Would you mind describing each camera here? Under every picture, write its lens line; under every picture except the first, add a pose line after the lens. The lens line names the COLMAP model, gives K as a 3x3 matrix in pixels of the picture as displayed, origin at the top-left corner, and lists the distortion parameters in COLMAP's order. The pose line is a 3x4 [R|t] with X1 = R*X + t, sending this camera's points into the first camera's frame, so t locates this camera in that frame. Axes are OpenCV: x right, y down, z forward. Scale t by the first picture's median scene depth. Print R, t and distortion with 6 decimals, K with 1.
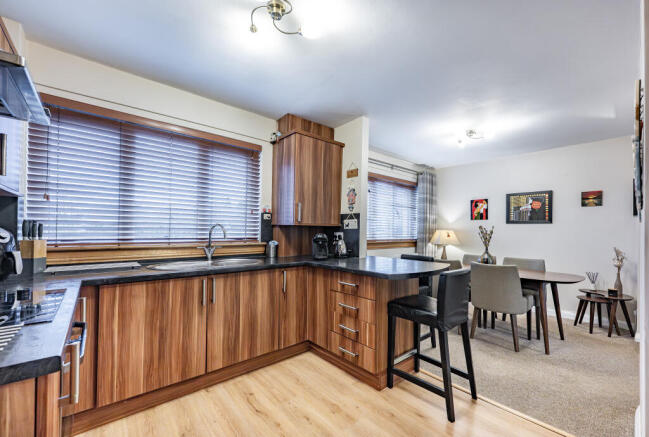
lens RADIAL K [[258.2, 0, 335.0], [0, 258.2, 234.4], [0, 0, 1]] dist [-0.001015, -0.000134]
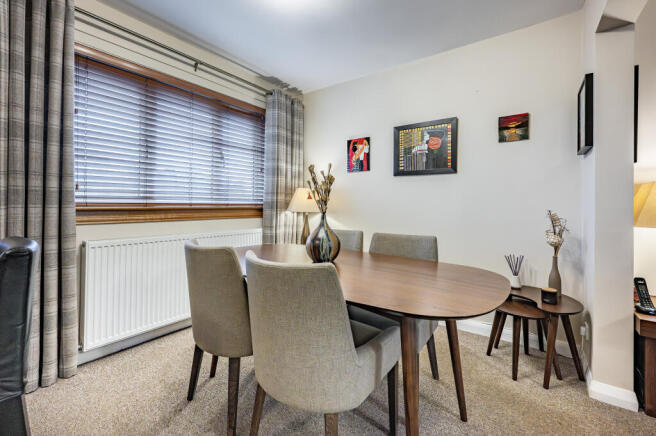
lens RADIAL K [[284.8, 0, 329.3], [0, 284.8, 209.4], [0, 0, 1]] dist [0.002089, -0.000157]
pose [[0.974952, -0.006260, 0.222328, 0.407967], [0.004611, 0.999958, 0.007933, 0.034019], [-0.222368, -0.006709, 0.974940, 0.423904]]
